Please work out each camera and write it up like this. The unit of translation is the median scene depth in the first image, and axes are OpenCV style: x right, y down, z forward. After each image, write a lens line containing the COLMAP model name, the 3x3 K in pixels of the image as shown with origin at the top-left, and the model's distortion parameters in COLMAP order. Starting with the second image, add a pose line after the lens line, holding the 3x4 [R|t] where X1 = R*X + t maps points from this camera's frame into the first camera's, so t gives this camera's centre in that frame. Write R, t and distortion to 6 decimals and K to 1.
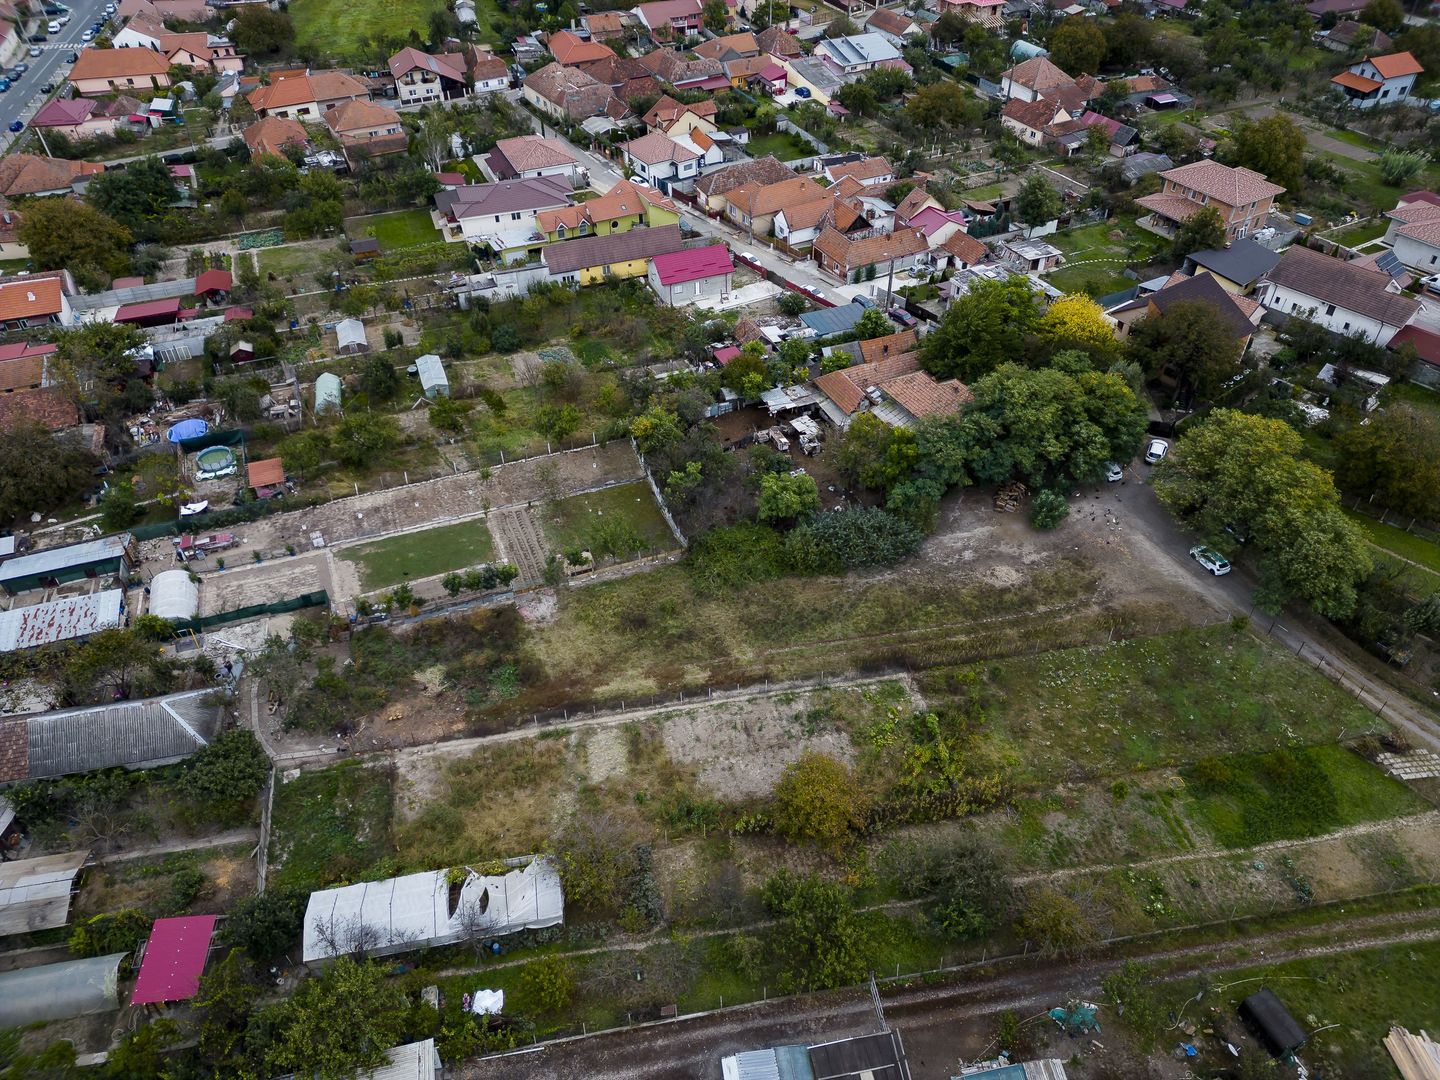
lens RADIAL K [[1001.7, 0, 716.6], [0, 1001.7, 537.6], [0, 0, 1]] dist [0.082772, -0.079238]
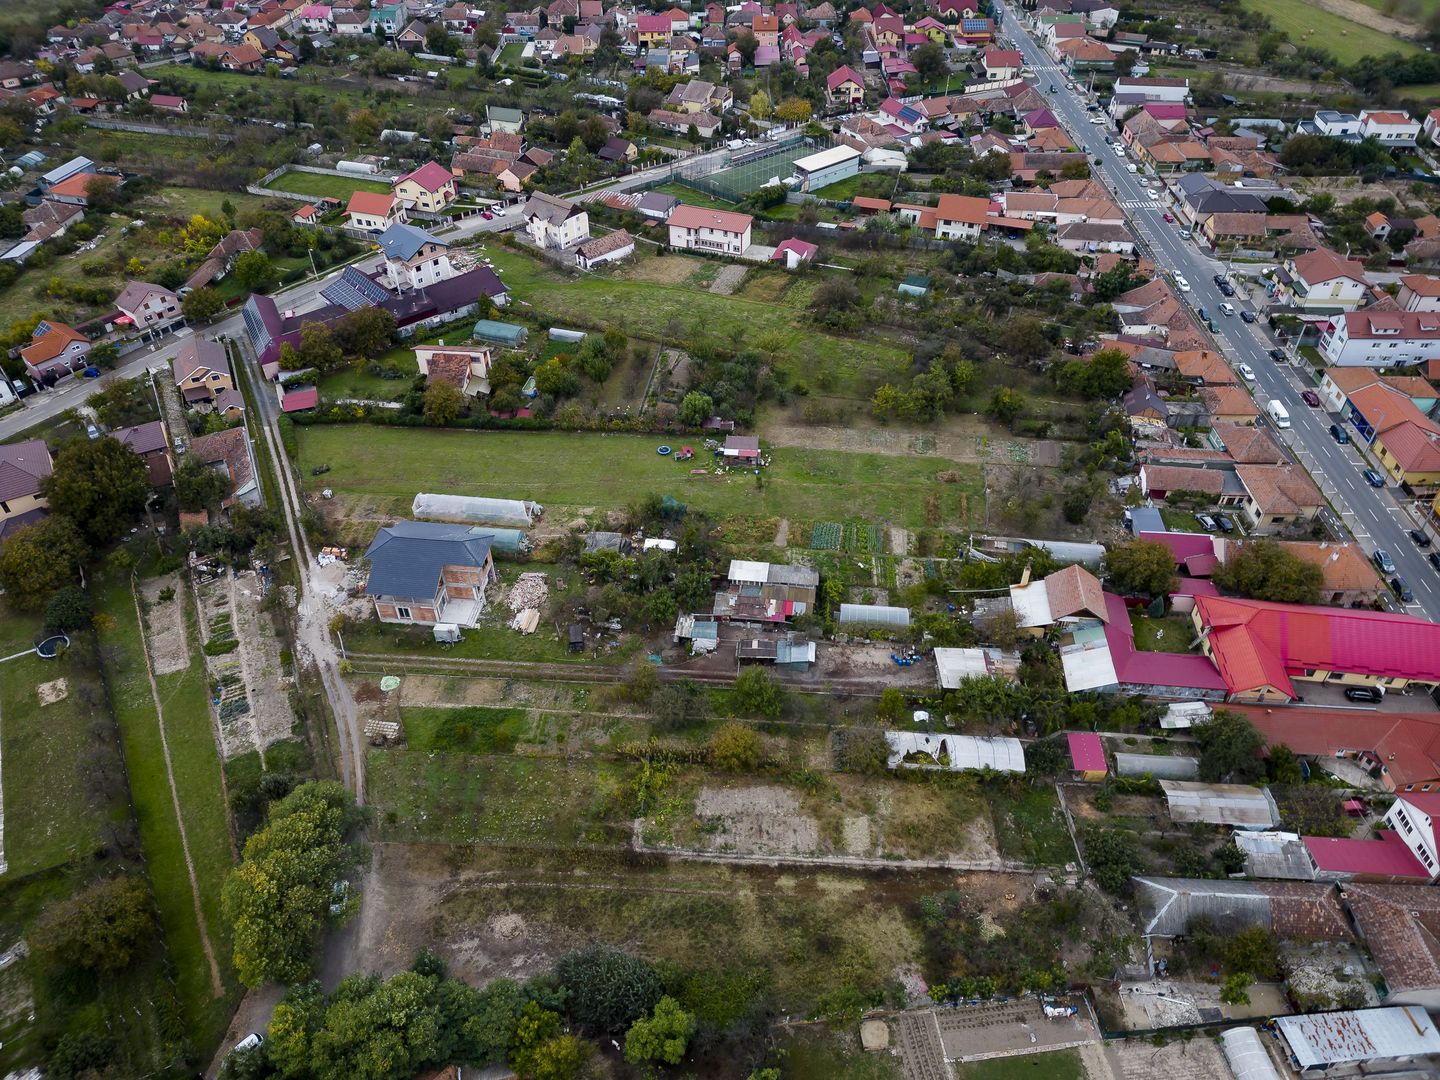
lens RADIAL K [[1003.9, 0, 716.0], [0, 1003.9, 538.1], [0, 0, 1]] dist [0.074566, -0.069870]
pose [[-0.971645, -0.142316, 0.188820, -0.093218], [0.166354, 0.156033, 0.973643, -0.990505], [-0.168027, 0.977446, -0.127934, 0.586233]]
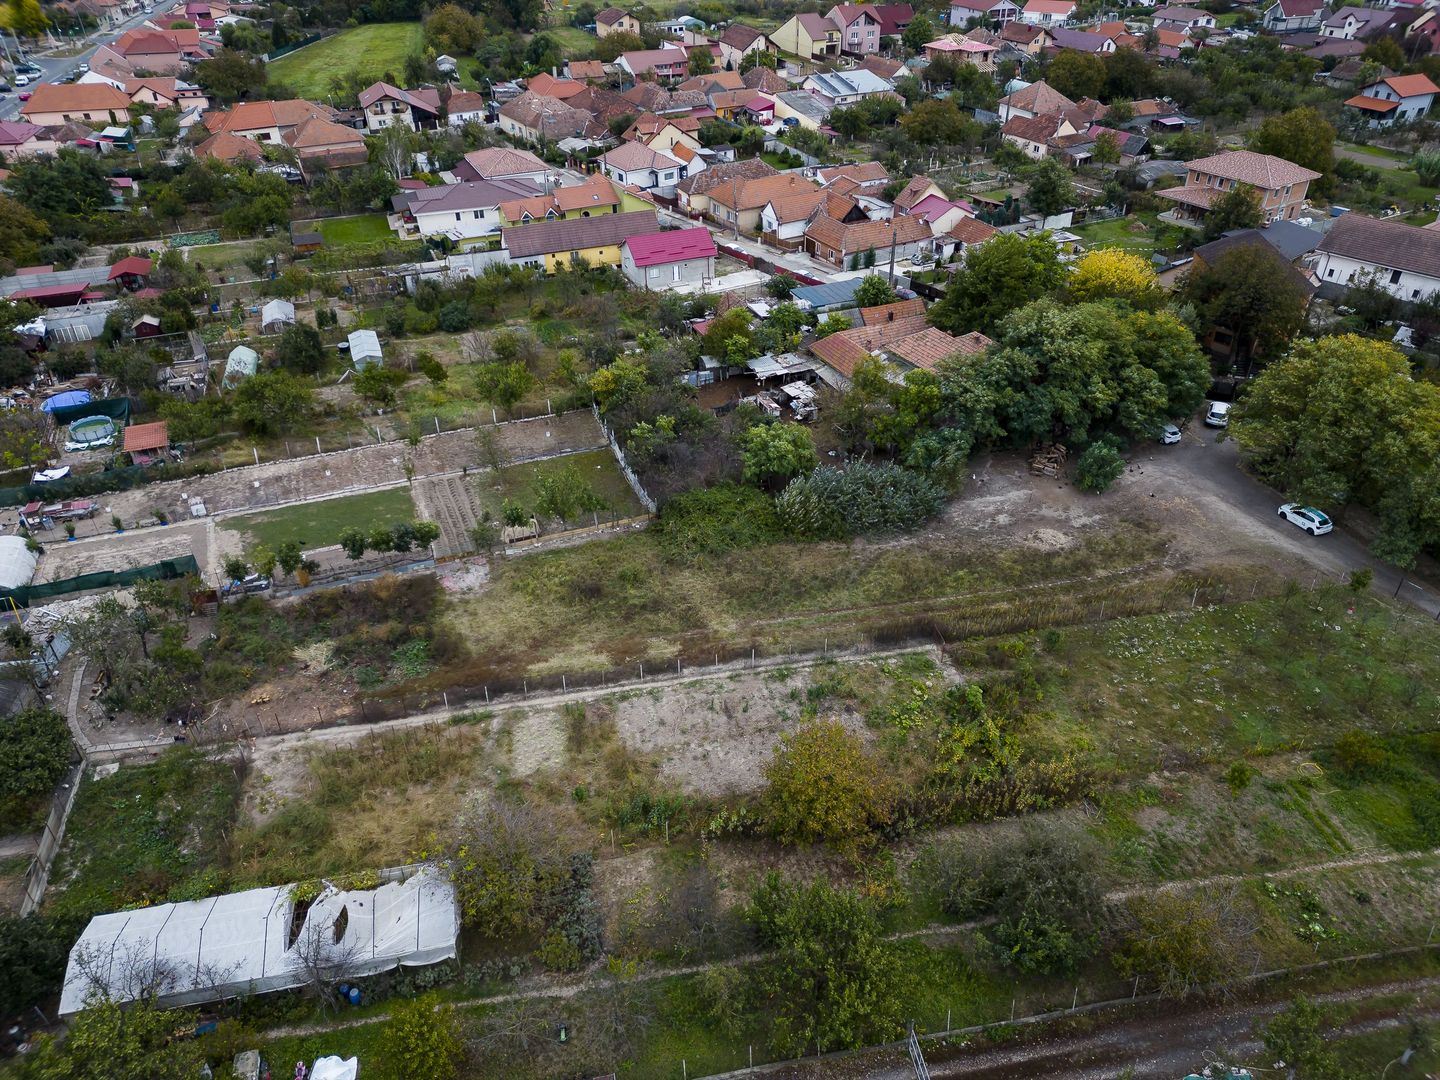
lens RADIAL K [[1001.7, 0, 716.6], [0, 1001.7, 537.6], [0, 0, 1]] dist [0.082772, -0.079238]
pose [[0.999974, -0.005137, 0.005004, 0.014128], [0.005692, 0.992993, -0.118037, 0.113307], [-0.004363, 0.118062, 0.992997, 0.177995]]
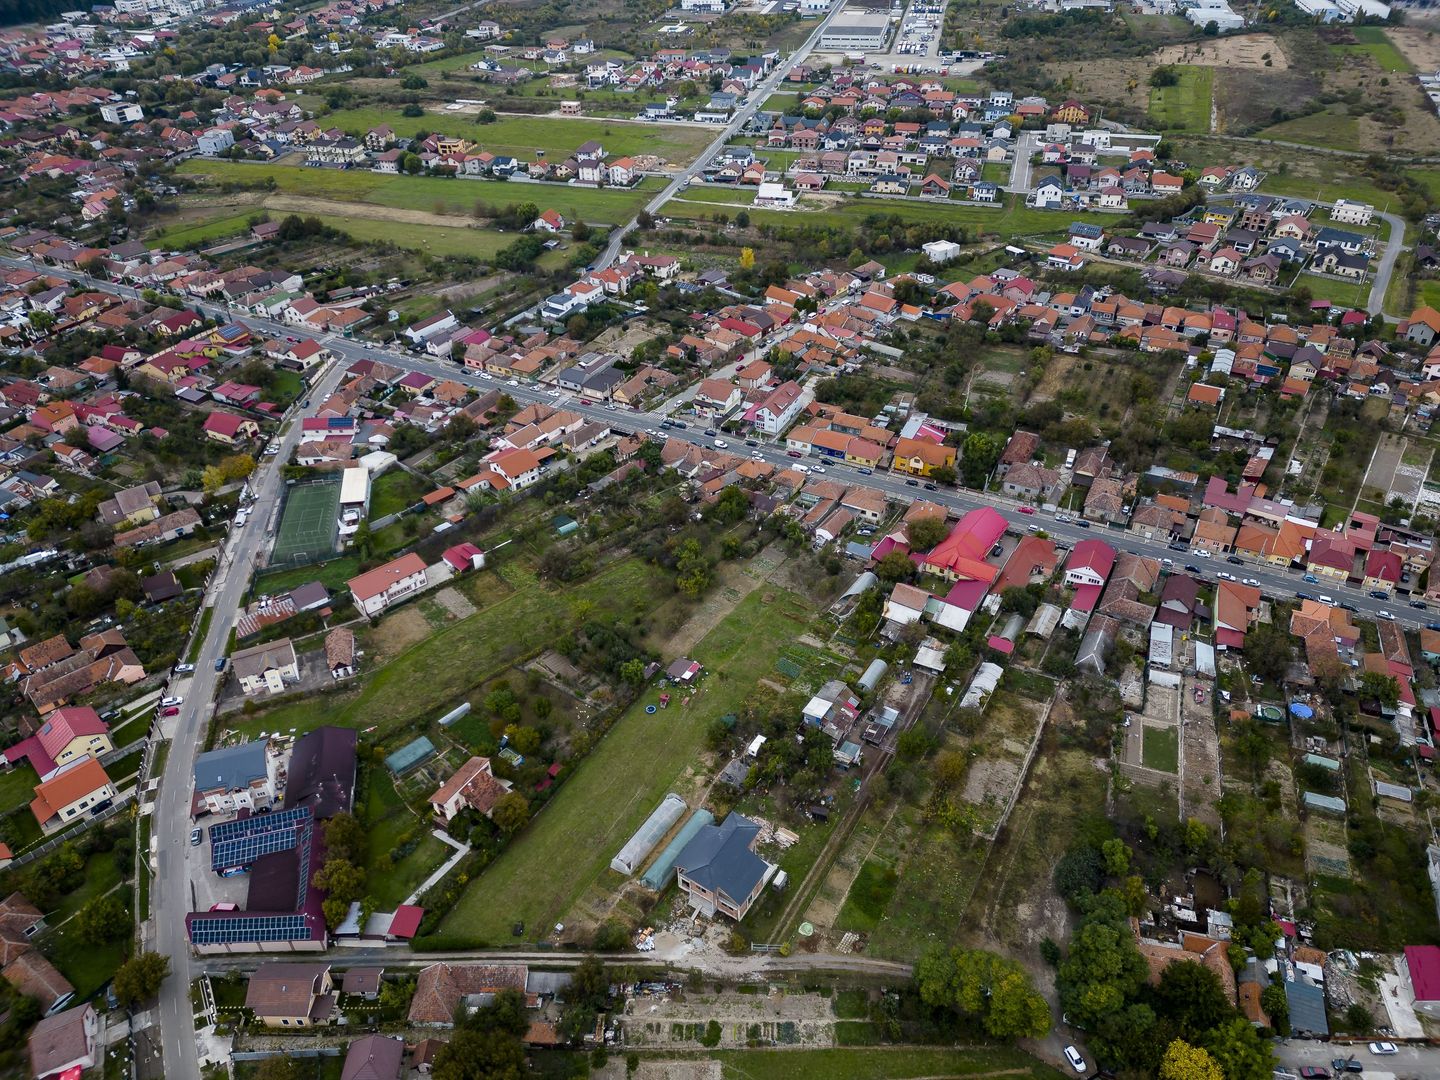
lens RADIAL K [[1001.7, 0, 716.6], [0, 1001.7, 537.6], [0, 0, 1]] dist [0.082772, -0.079238]
pose [[-0.648786, 0.463976, -0.603161, 1.344323], [-0.479373, 0.366387, 0.797473, -1.336947], [0.590998, 0.806528, -0.015289, 0.070807]]
